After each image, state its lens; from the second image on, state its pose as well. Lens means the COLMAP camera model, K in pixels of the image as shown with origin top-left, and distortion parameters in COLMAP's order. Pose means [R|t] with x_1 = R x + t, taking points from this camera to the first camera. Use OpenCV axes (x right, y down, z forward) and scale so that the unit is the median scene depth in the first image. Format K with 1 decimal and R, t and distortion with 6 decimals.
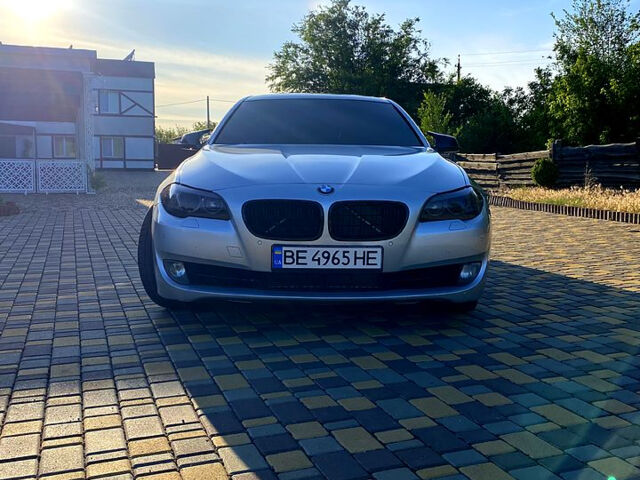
lens RADIAL K [[653.9, 0, 320.2], [0, 653.9, 238.6], [0, 0, 1]] dist [0.038217, 0.000000]
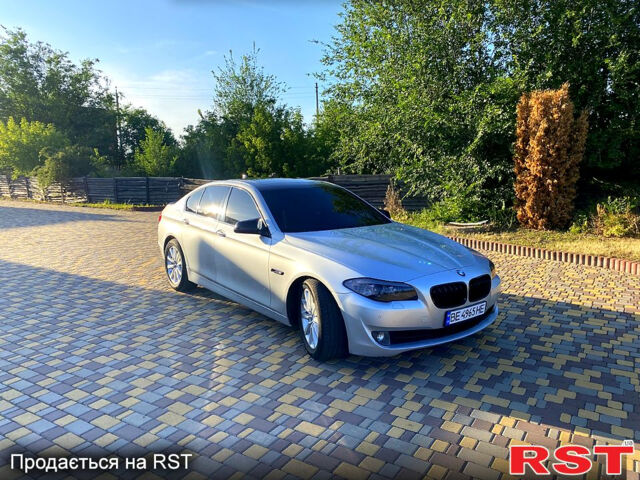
lens RADIAL K [[495.1, 0, 319.7], [0, 495.1, 240.9], [0, 0, 1]] dist [-0.001311, 0.000431]
pose [[0.804923, -0.098053, 0.585222, -1.000568], [0.077405, 0.995176, 0.060277, -0.256317], [-0.588309, -0.003219, 0.808630, 0.179564]]
